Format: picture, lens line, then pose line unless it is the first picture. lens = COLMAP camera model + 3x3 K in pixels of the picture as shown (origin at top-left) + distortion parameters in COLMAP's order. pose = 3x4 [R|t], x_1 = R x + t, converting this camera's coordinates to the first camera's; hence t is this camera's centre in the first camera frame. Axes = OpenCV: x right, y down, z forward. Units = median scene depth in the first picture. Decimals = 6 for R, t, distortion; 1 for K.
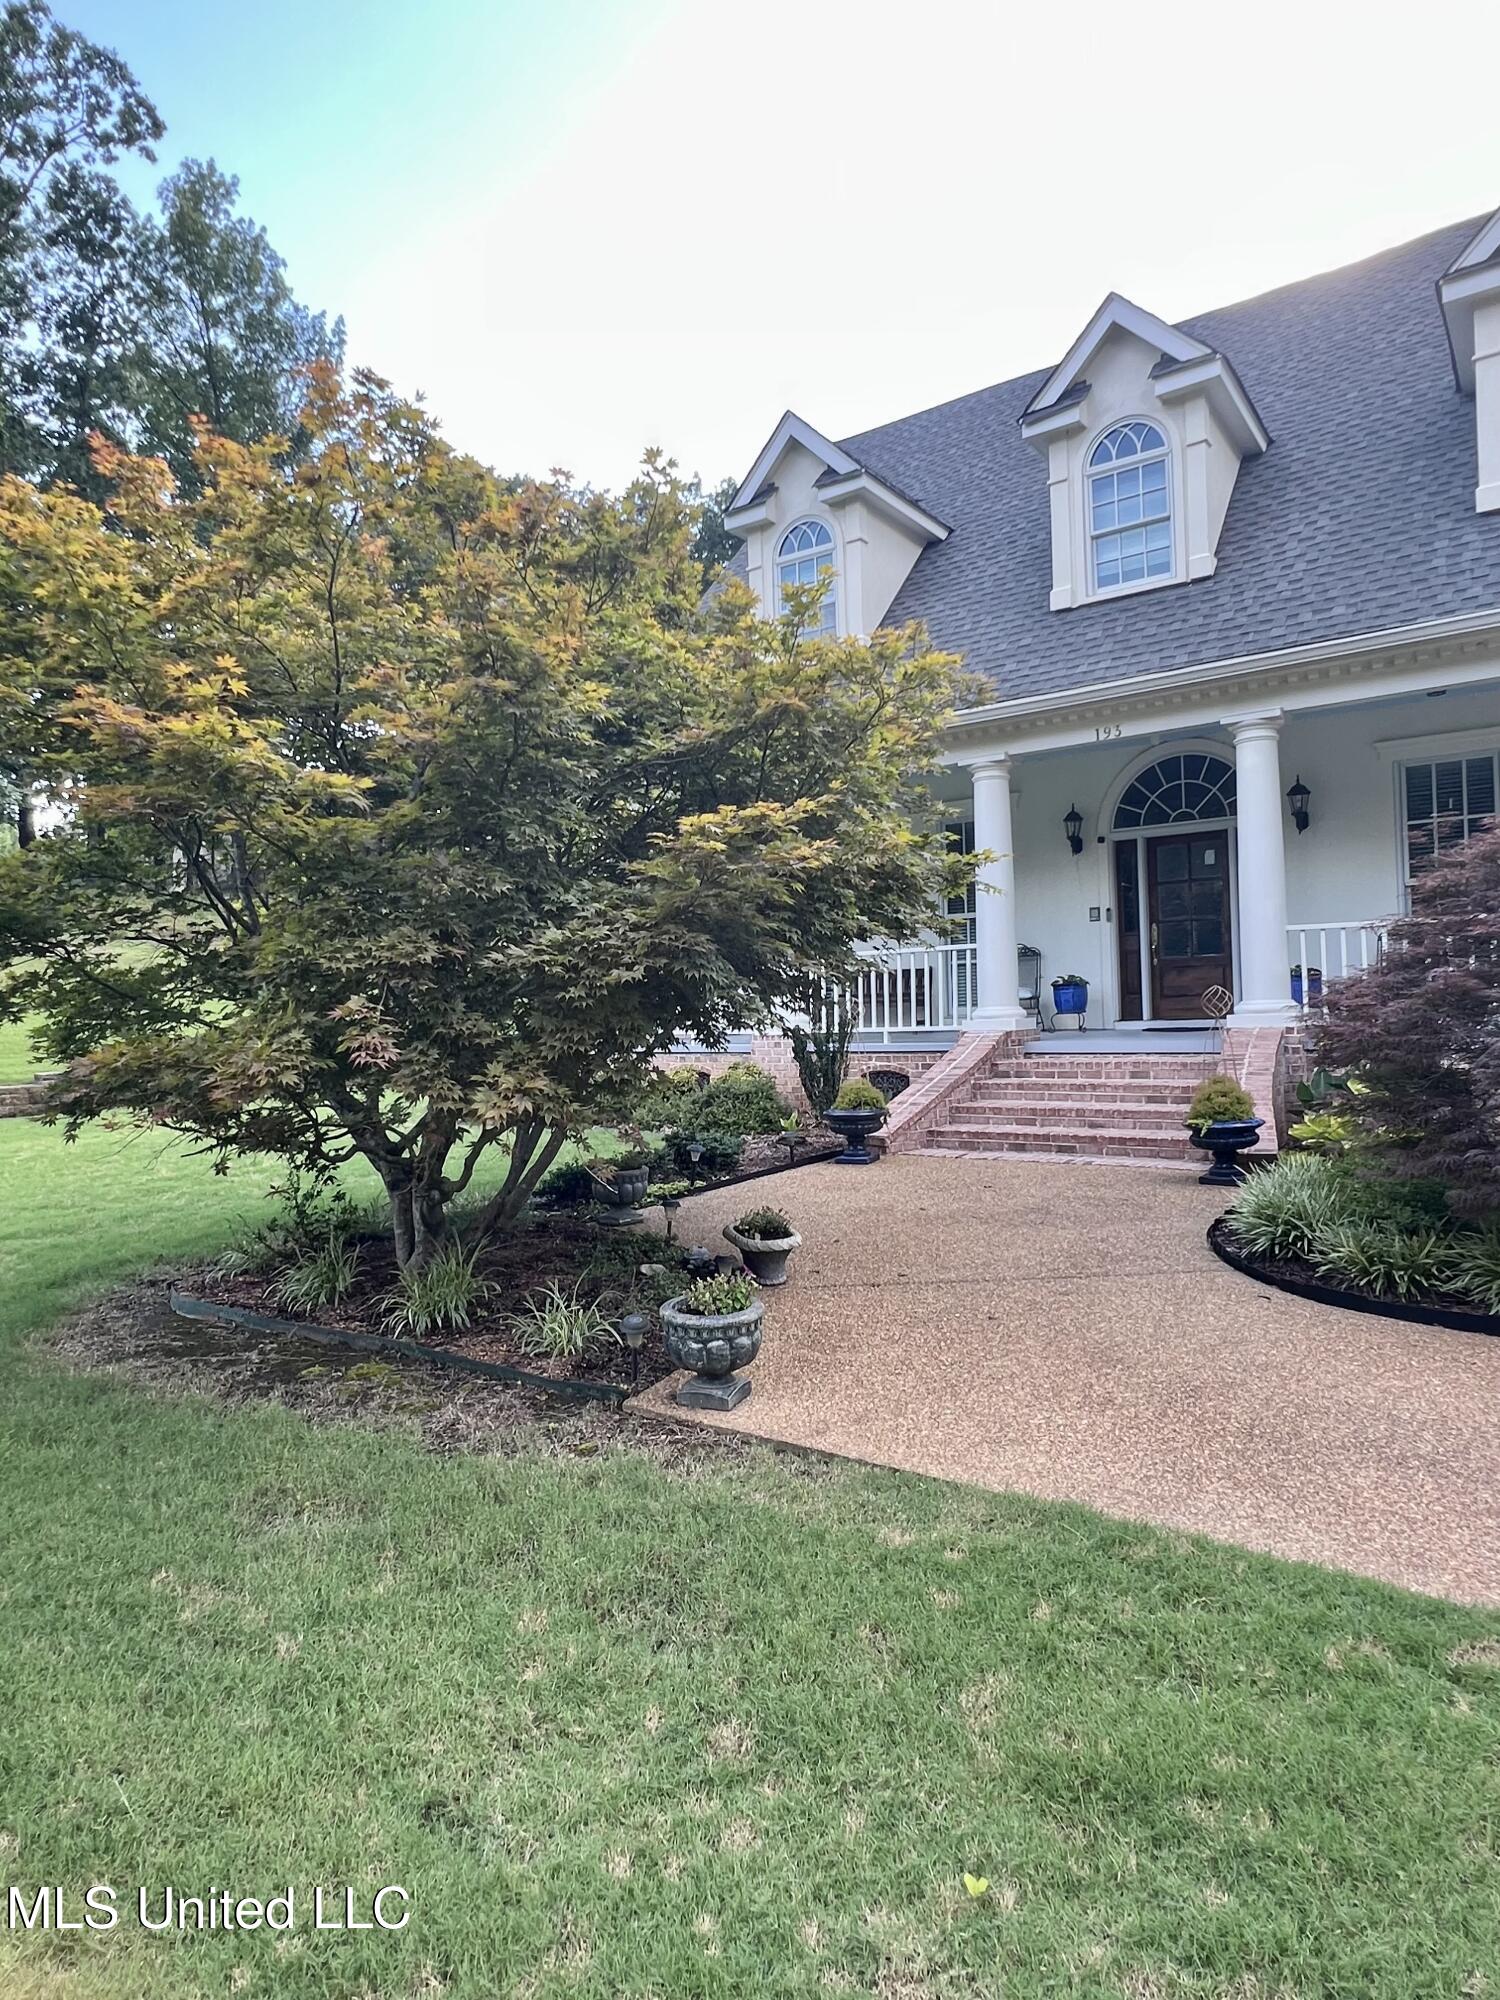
lens RADIAL K [[1198.6, 0, 761.5], [0, 1198.6, 989.2], [0, 0, 1]] dist [-0.003195, 0.000044]
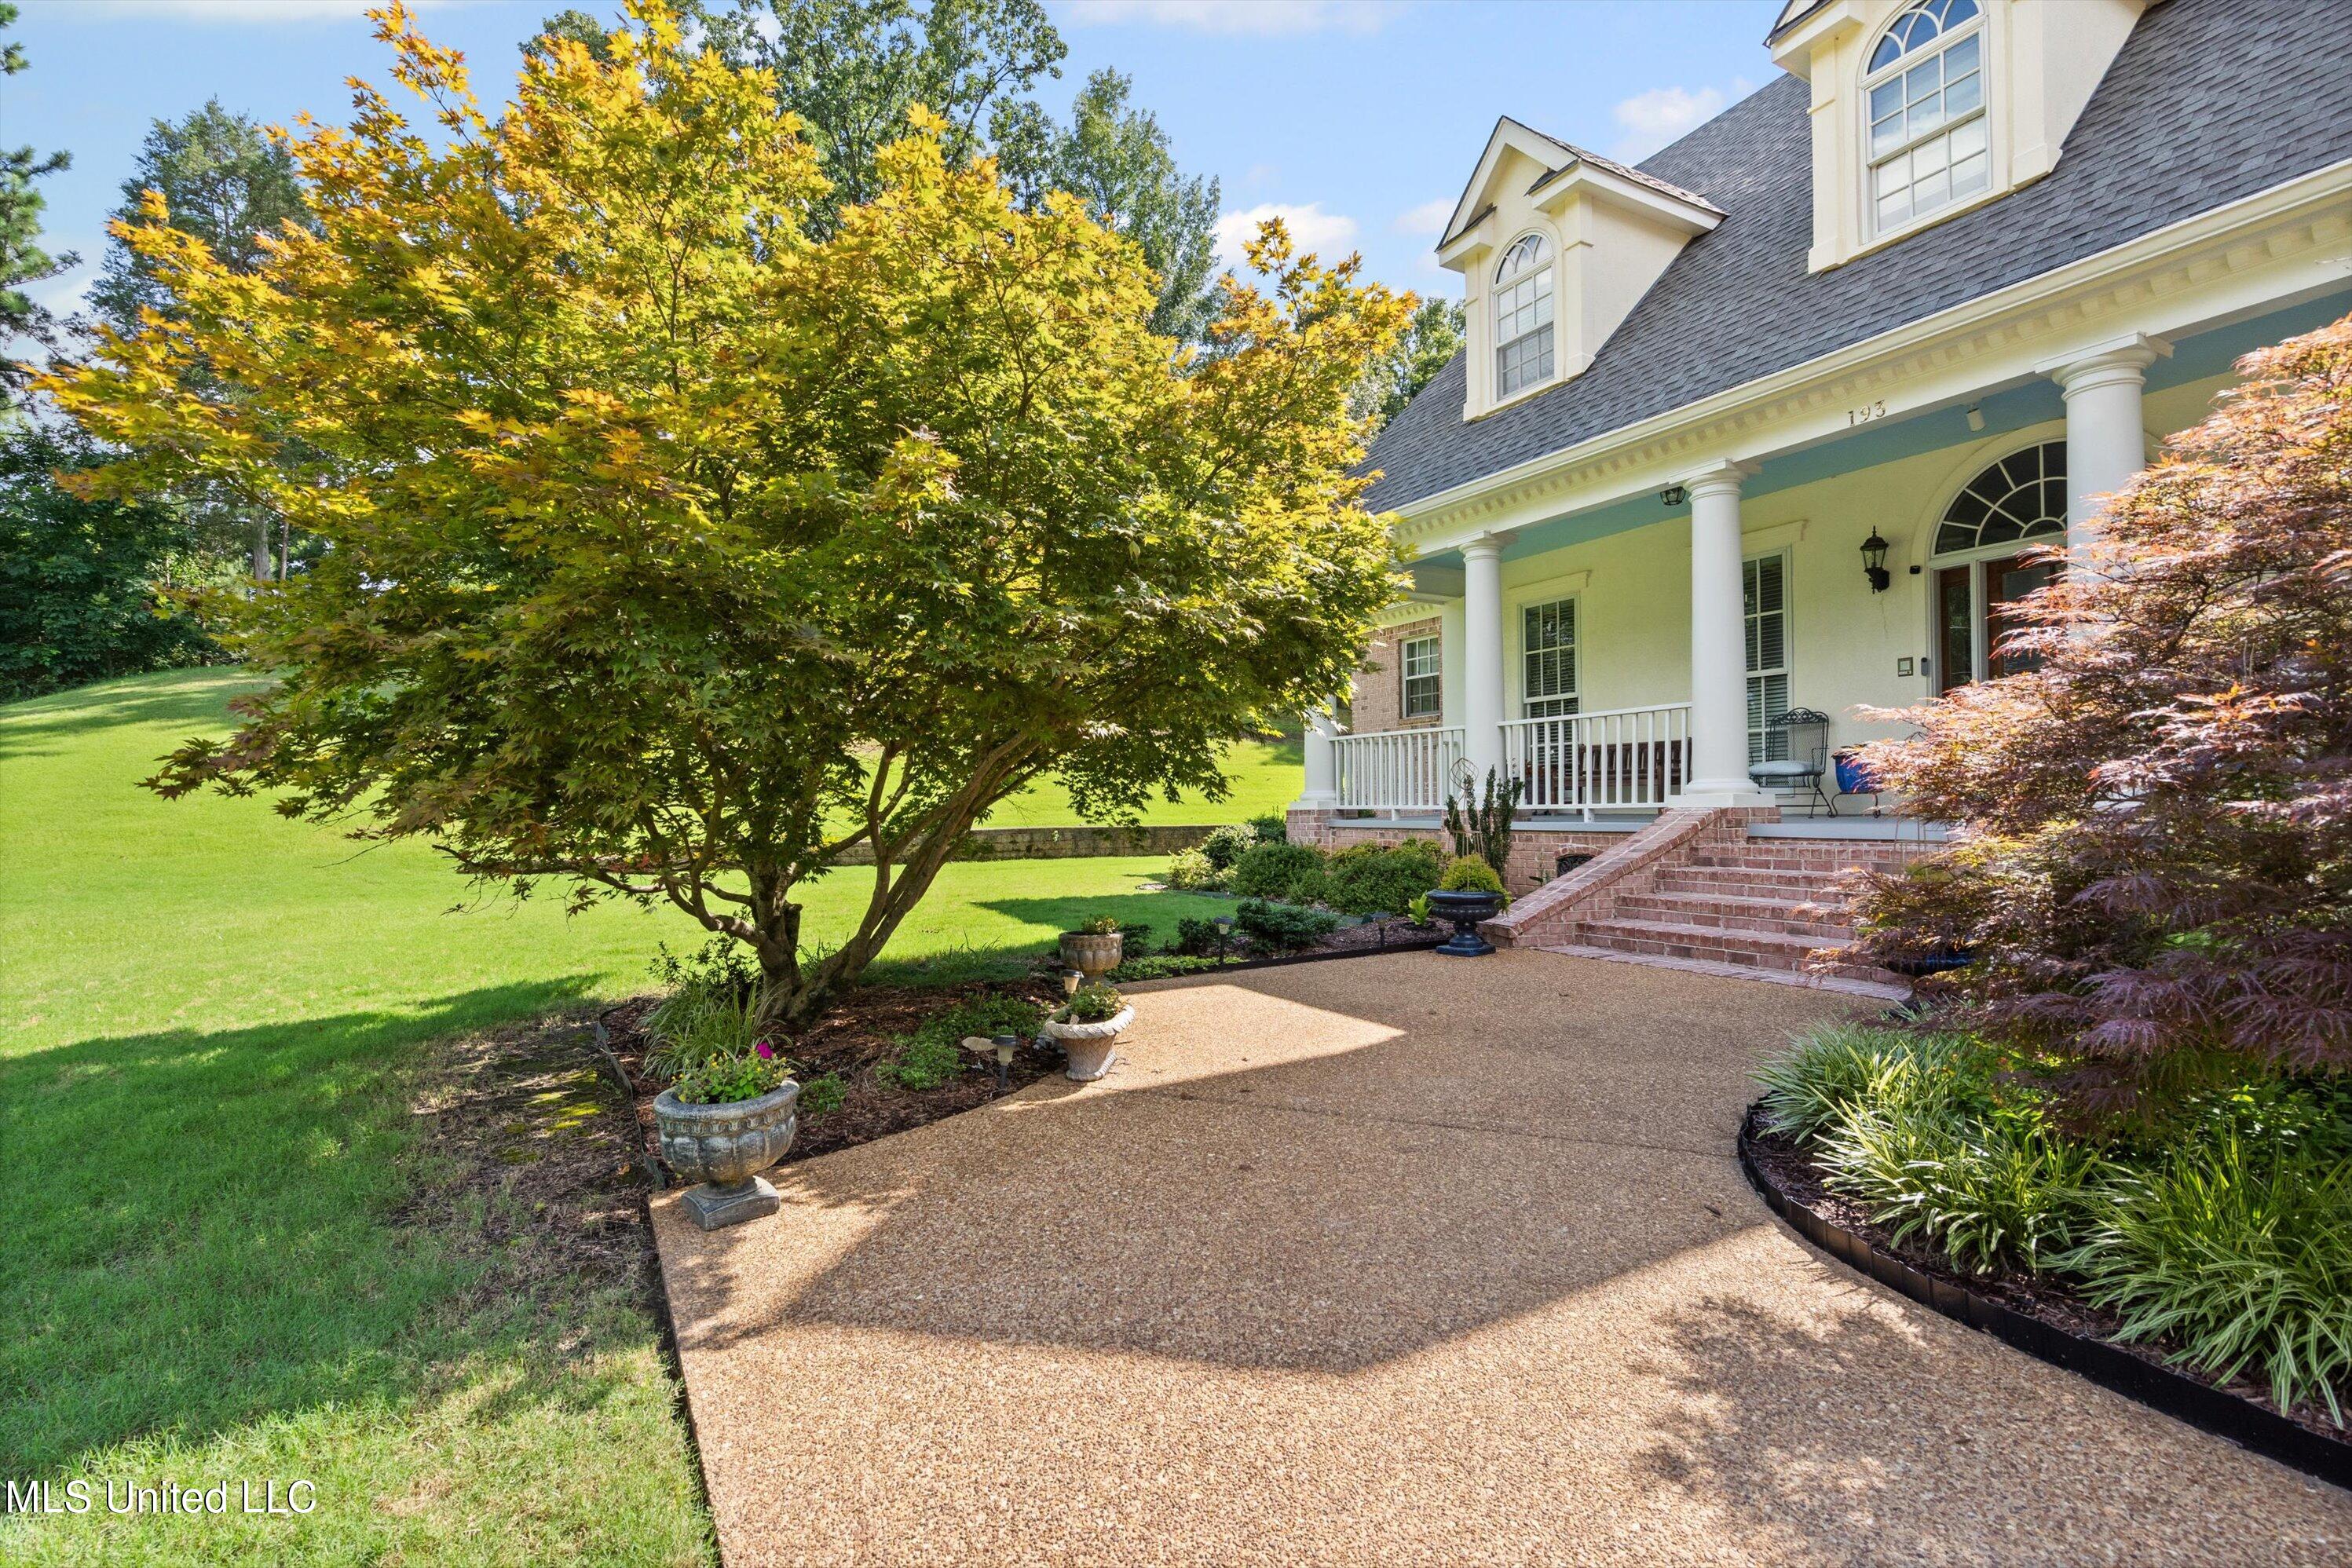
lens RADIAL K [[1088.1, 0, 1163.1], [0, 1088.1, 788.8], [0, 0, 1]] dist [-0.003209, 0.001043]
pose [[0.894972, 0.015611, -0.445850, 0.179470], [-0.014712, 0.999877, 0.005478, 0.021370], [0.445880, 0.001656, 0.895091, 0.171945]]
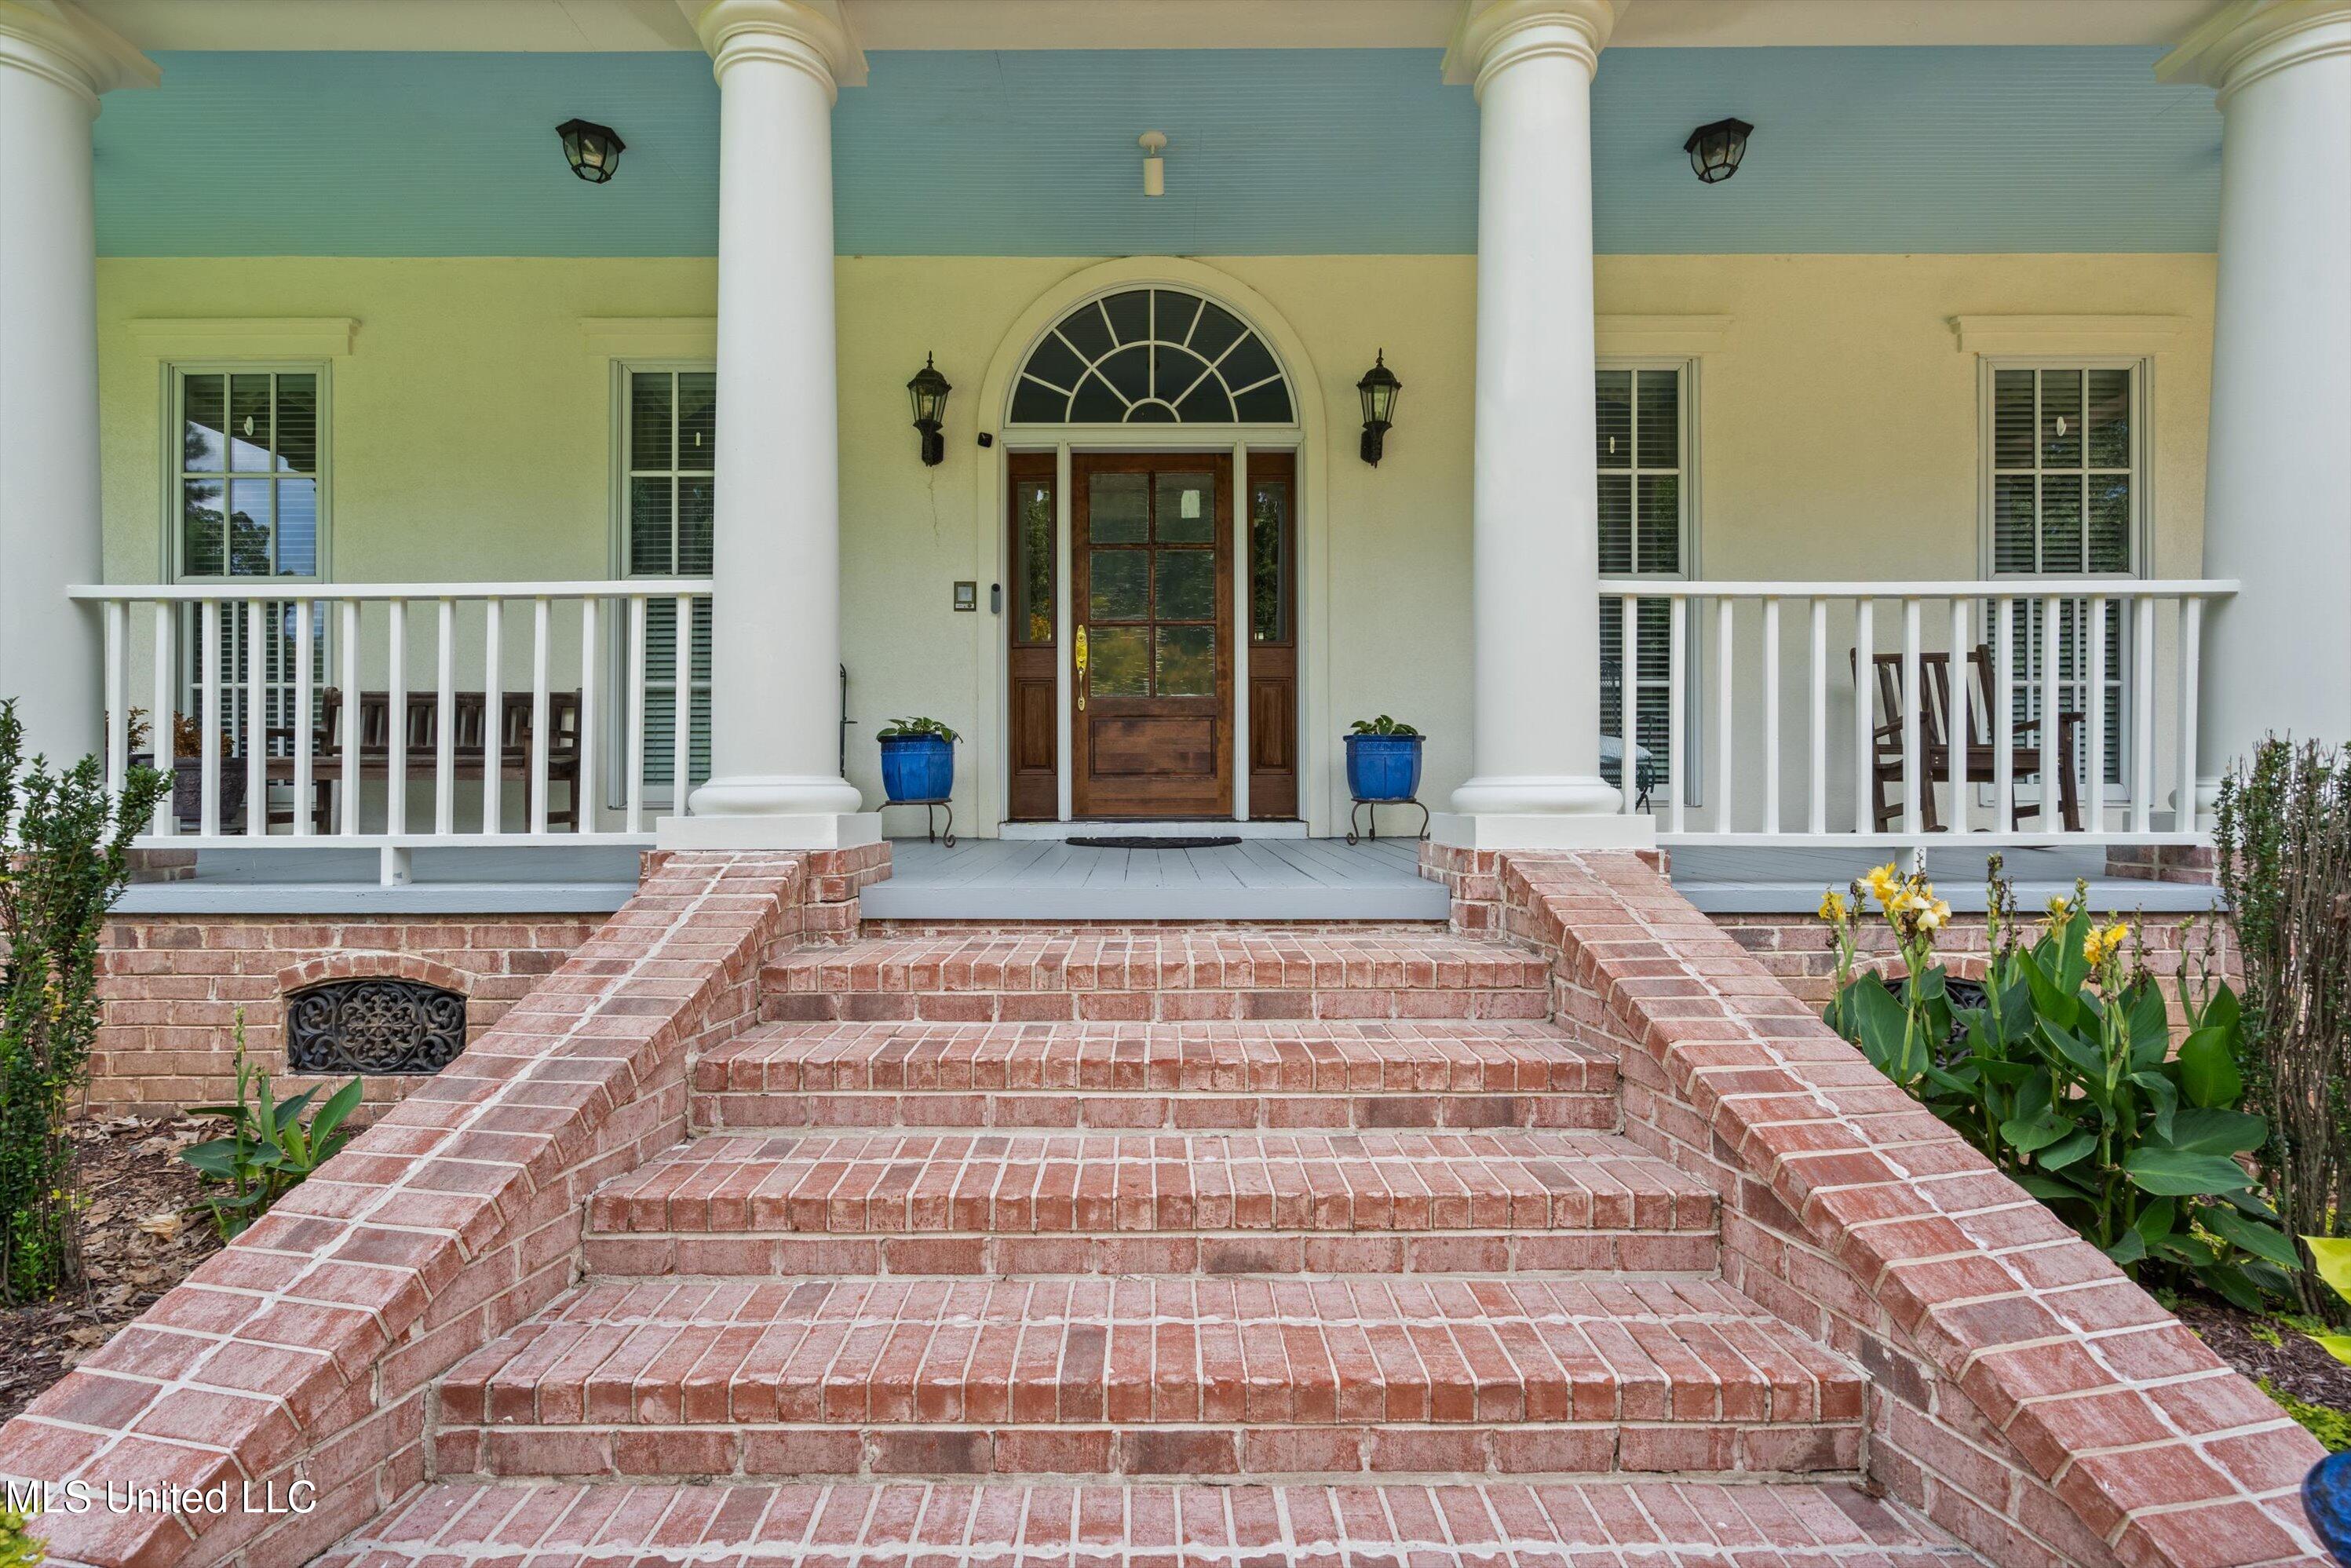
lens RADIAL K [[1087.6, 0, 1144.2], [0, 1087.6, 788.3], [0, 0, 1]] dist [-0.003209, 0.001043]
pose [[0.832672, 0.028699, 0.553022, 0.110868], [-0.029260, 0.999541, -0.007815, 0.016221], [-0.552993, -0.009674, 0.833130, 0.660463]]
